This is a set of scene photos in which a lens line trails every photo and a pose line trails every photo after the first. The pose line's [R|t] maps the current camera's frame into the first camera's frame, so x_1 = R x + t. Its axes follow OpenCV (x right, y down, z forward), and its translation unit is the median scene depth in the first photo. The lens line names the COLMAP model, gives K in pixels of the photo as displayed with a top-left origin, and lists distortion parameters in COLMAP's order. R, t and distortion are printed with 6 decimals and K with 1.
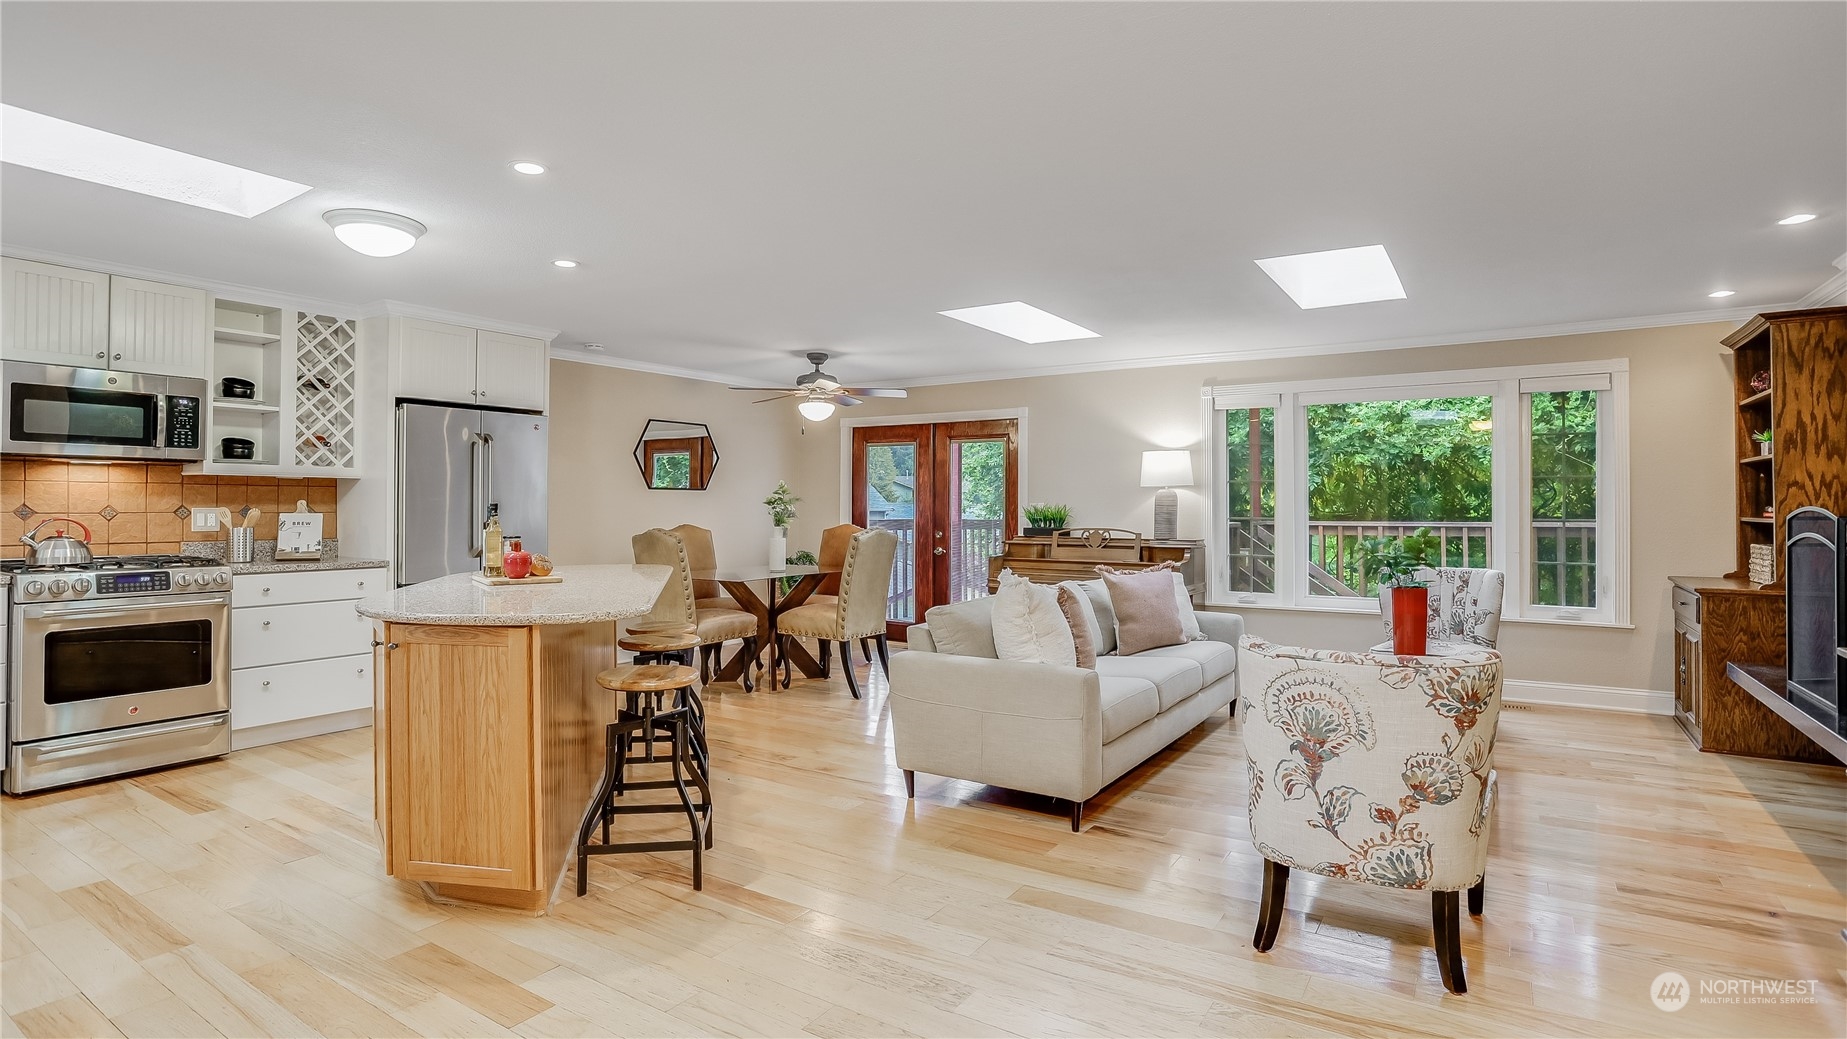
lens RADIAL K [[923.2, 0, 928.4], [0, 923.2, 504.4], [0, 0, 1]] dist [-0.072634, 0.034903]
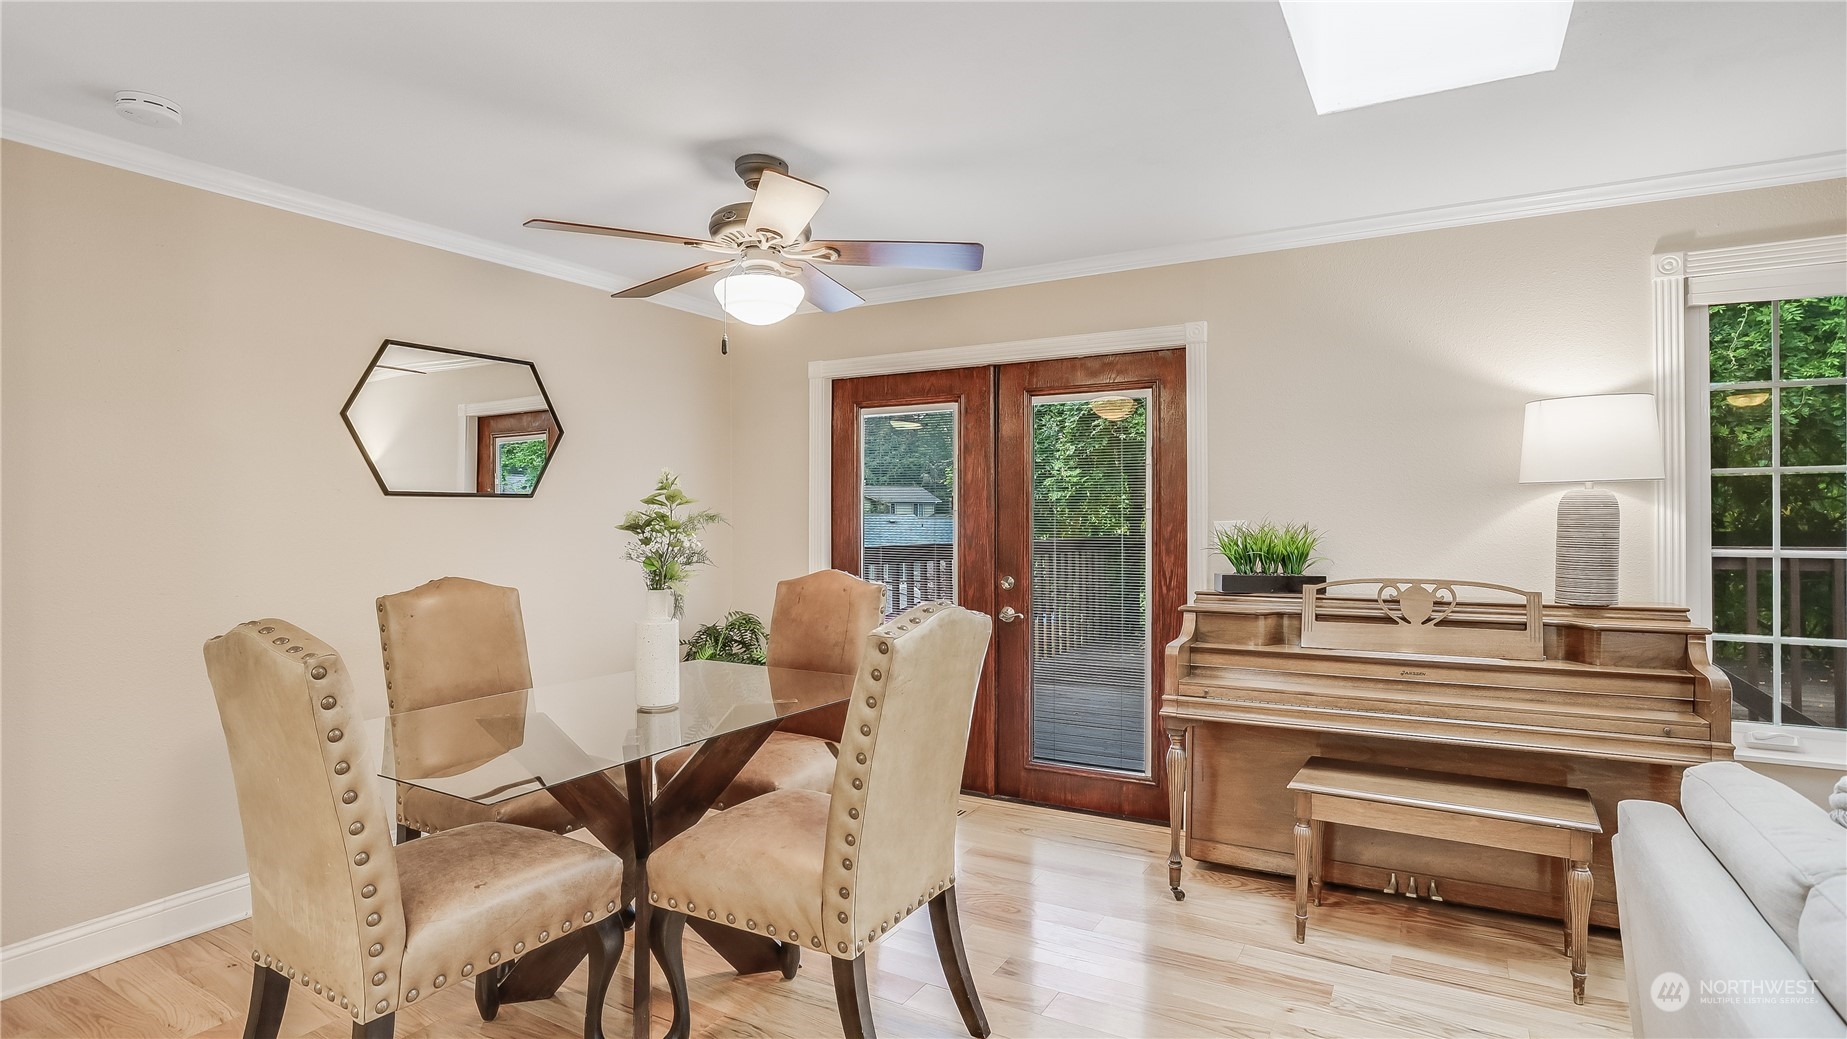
lens RADIAL K [[923.2, 0, 928.4], [0, 923.2, 504.4], [0, 0, 1]] dist [-0.072634, 0.034903]
pose [[0.998855, -0.007438, 0.047262, -0.088874], [0.007979, 0.999905, -0.011253, -0.007954], [-0.047174, 0.011617, 0.998819, 0.788403]]
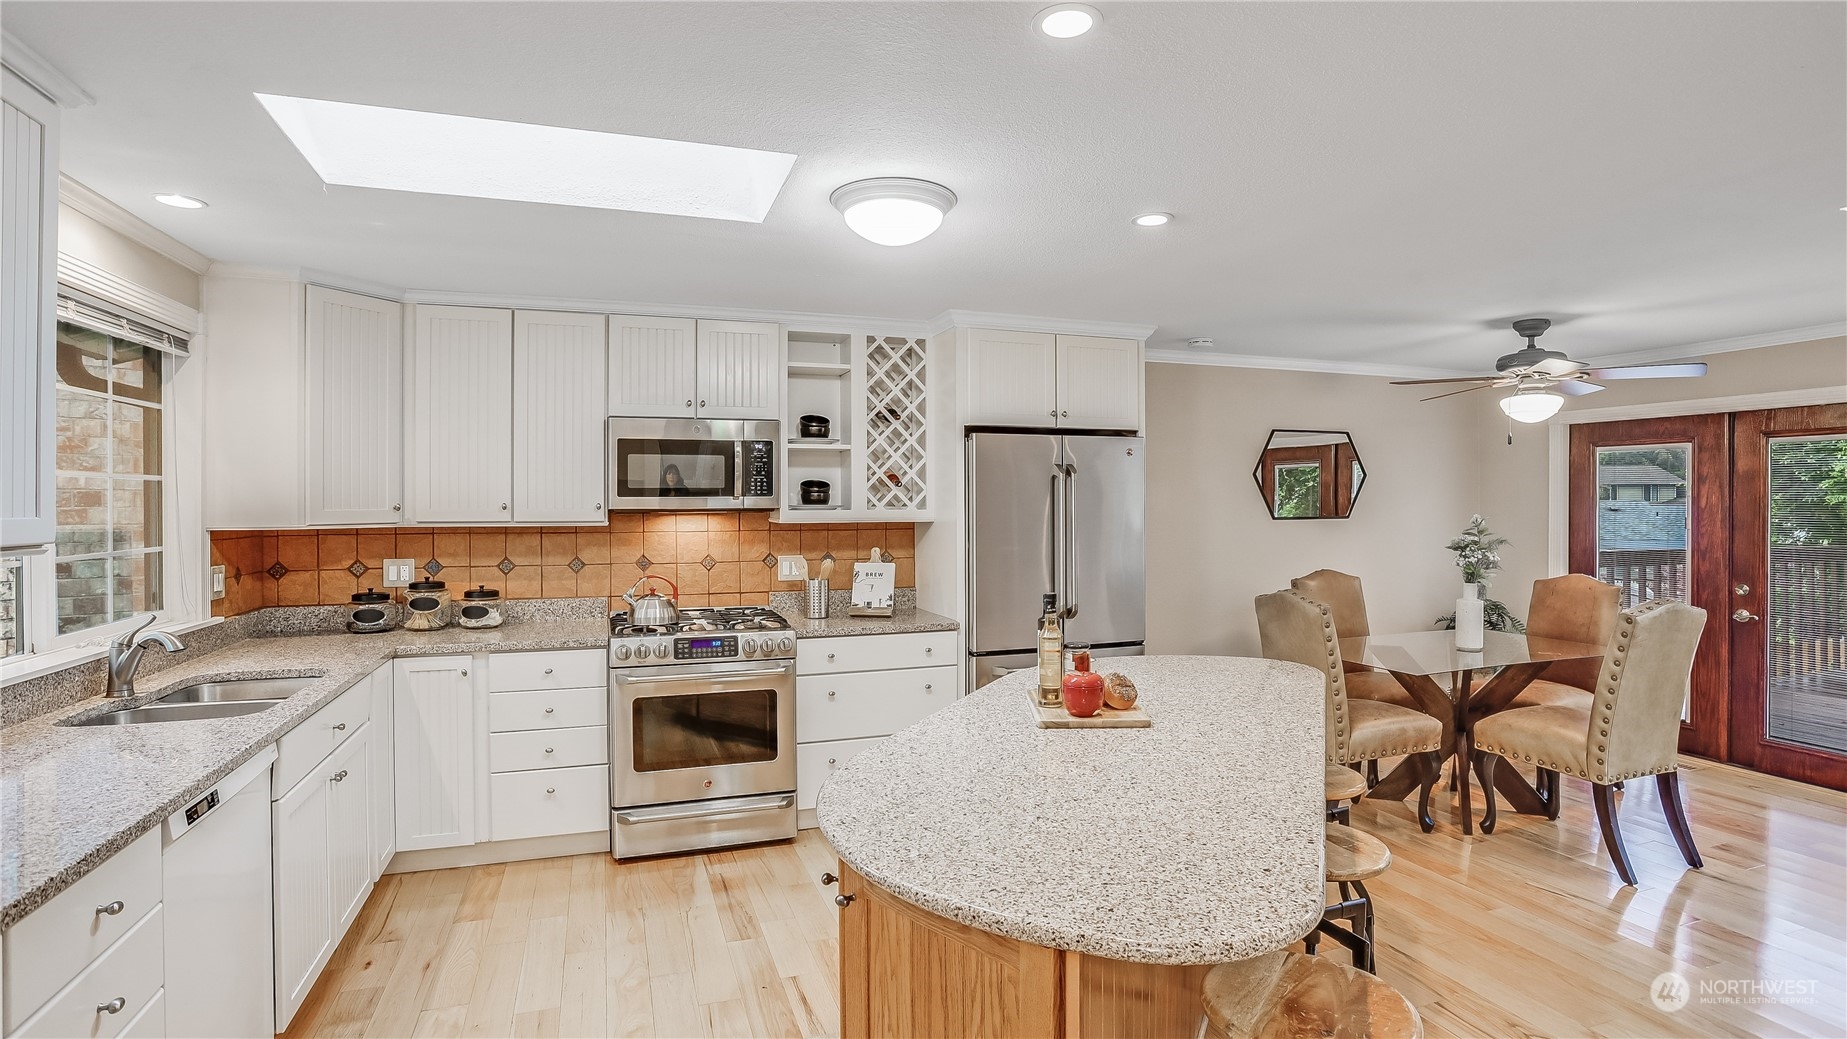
lens RADIAL K [[923.2, 0, 928.4], [0, 923.2, 504.4], [0, 0, 1]] dist [-0.072634, 0.034903]
pose [[0.799761, -0.004863, -0.600299, -0.107378], [0.007692, 0.999968, 0.002147, -0.048742], [0.600270, -0.006335, 0.799773, 0.300073]]
